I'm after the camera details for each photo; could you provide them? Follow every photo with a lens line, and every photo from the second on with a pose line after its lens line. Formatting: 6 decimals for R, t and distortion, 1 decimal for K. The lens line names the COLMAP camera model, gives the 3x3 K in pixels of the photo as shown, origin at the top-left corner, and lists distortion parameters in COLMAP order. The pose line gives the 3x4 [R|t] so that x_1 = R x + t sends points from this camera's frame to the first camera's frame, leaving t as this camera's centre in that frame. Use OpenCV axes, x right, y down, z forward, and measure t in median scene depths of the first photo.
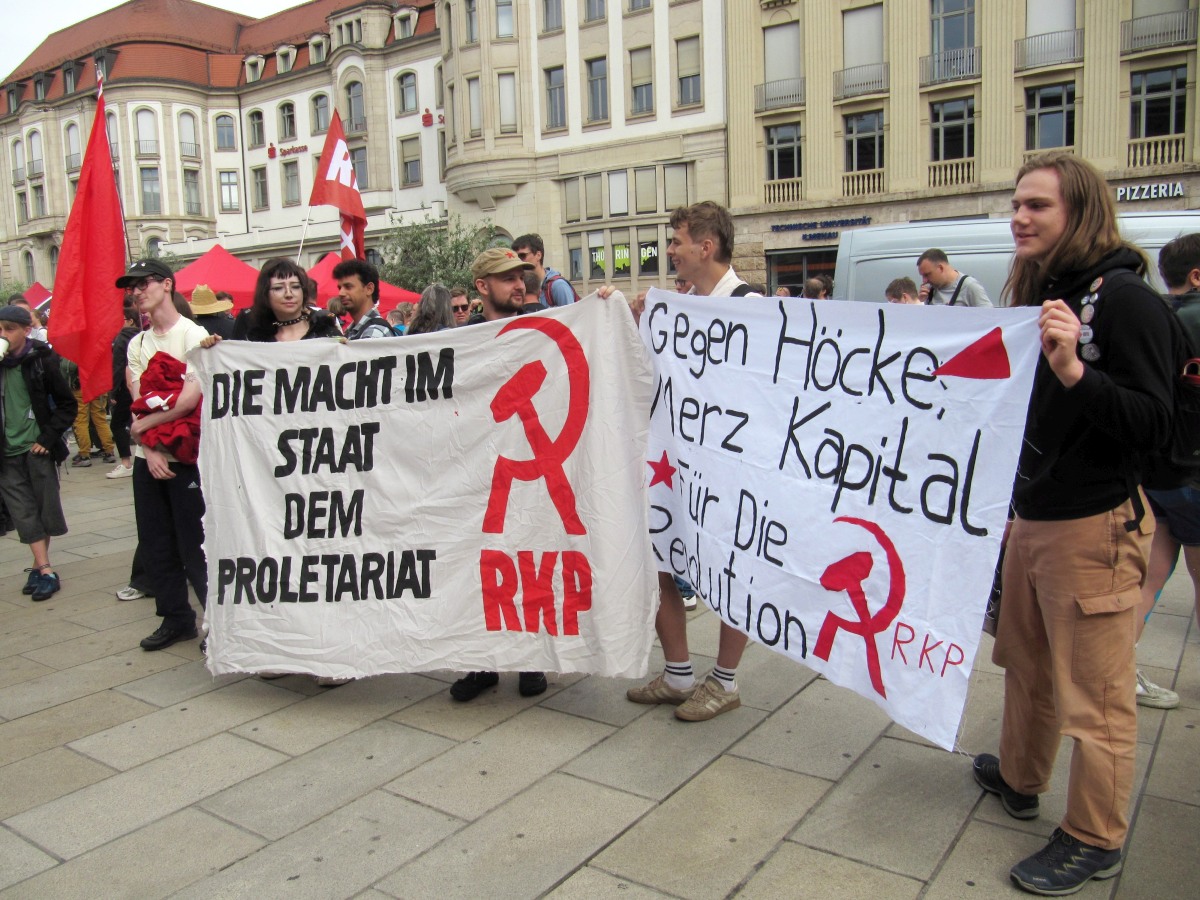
lens RADIAL K [[993.4, 0, 588.9], [0, 993.4, 449.9], [0, 0, 1]] dist [-0.052266, 0.026394]
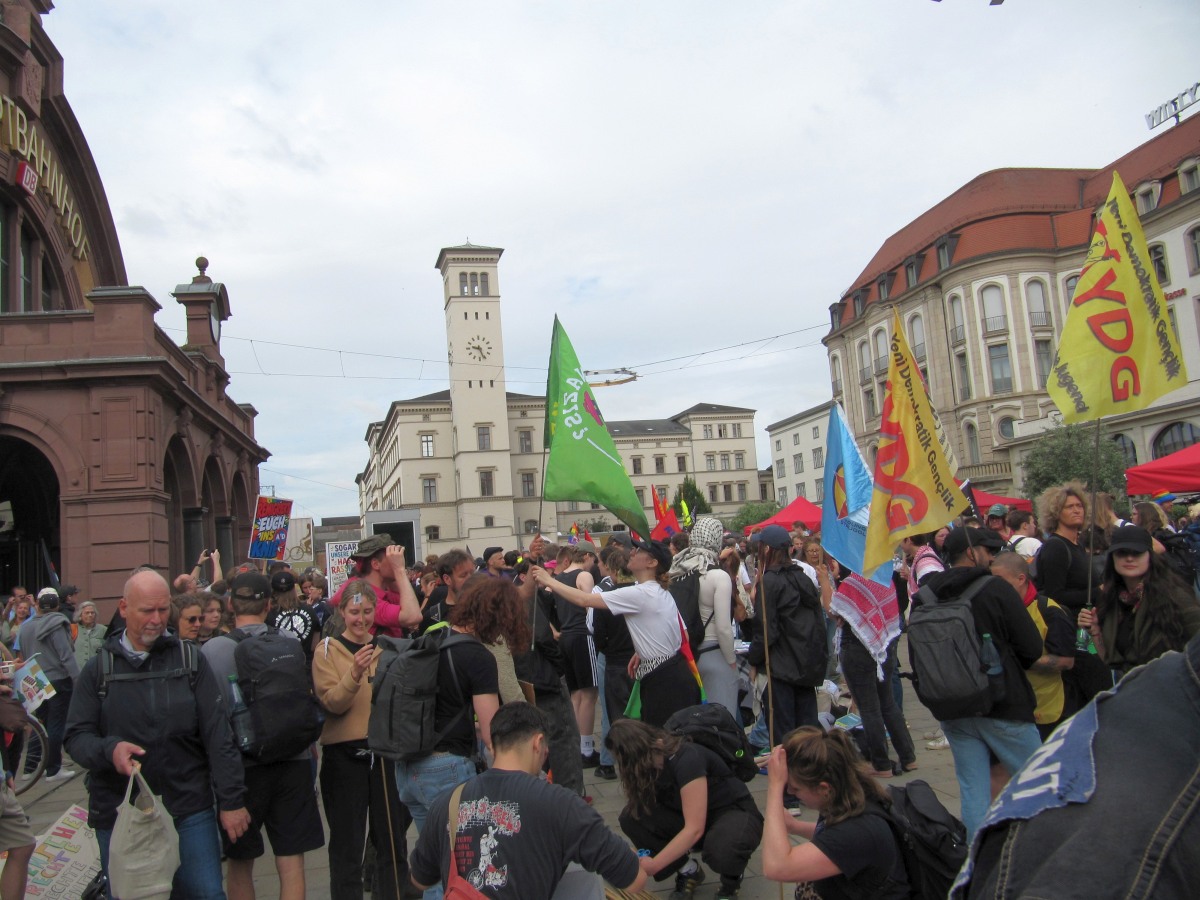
lens RADIAL K [[993.4, 0, 593.4], [0, 993.4, 451.6], [0, 0, 1]] dist [-0.052266, 0.026394]
pose [[0.719000, -0.097529, -0.688133, -0.089253], [-0.031467, 0.984522, -0.172415, -0.013104], [0.694297, 0.145620, 0.704803, 0.084388]]
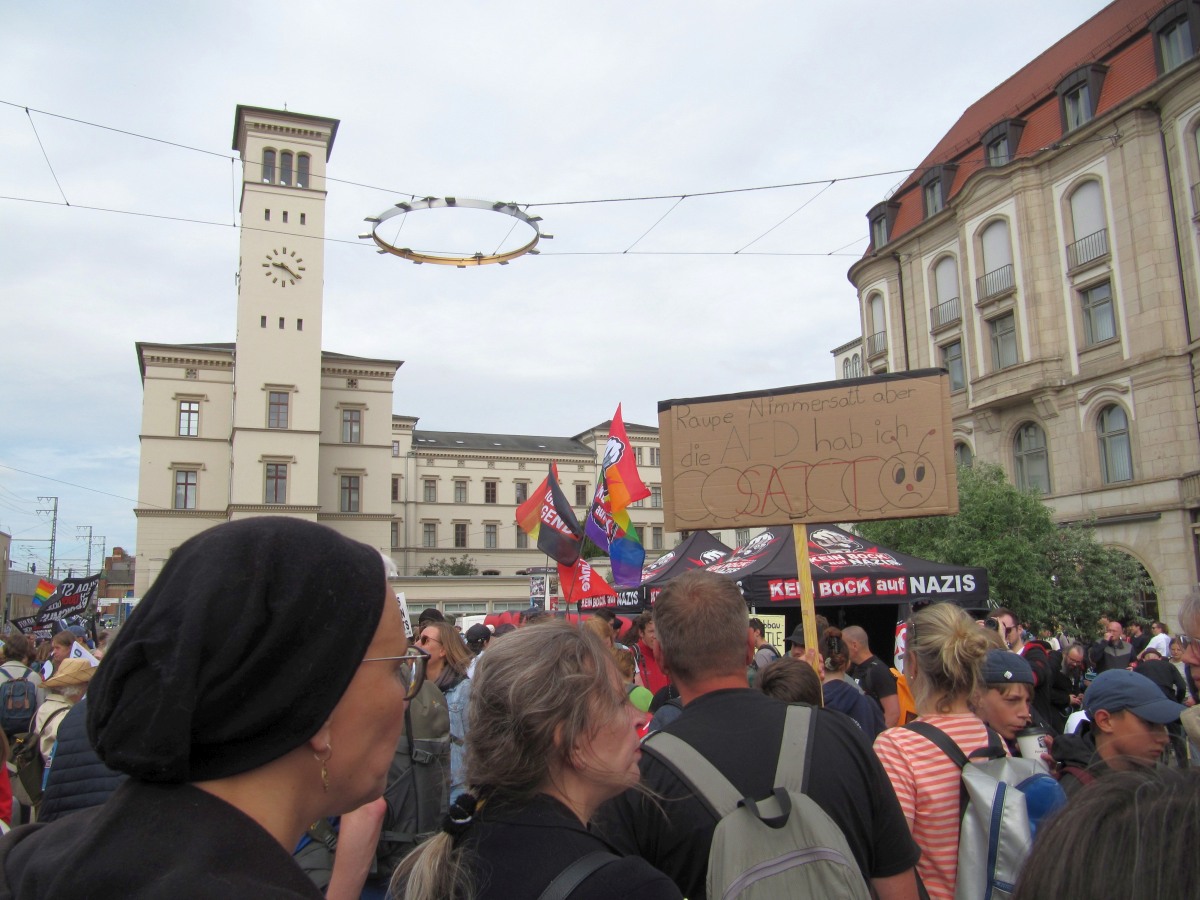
lens RADIAL K [[993.4, 0, 583.6], [0, 993.4, 452.5], [0, 0, 1]] dist [-0.052266, 0.026394]
pose [[0.793839, -0.081688, -0.602616, -0.461155], [-0.077781, 0.969159, -0.233838, -0.054851], [0.603133, 0.232502, 0.763003, 0.501773]]
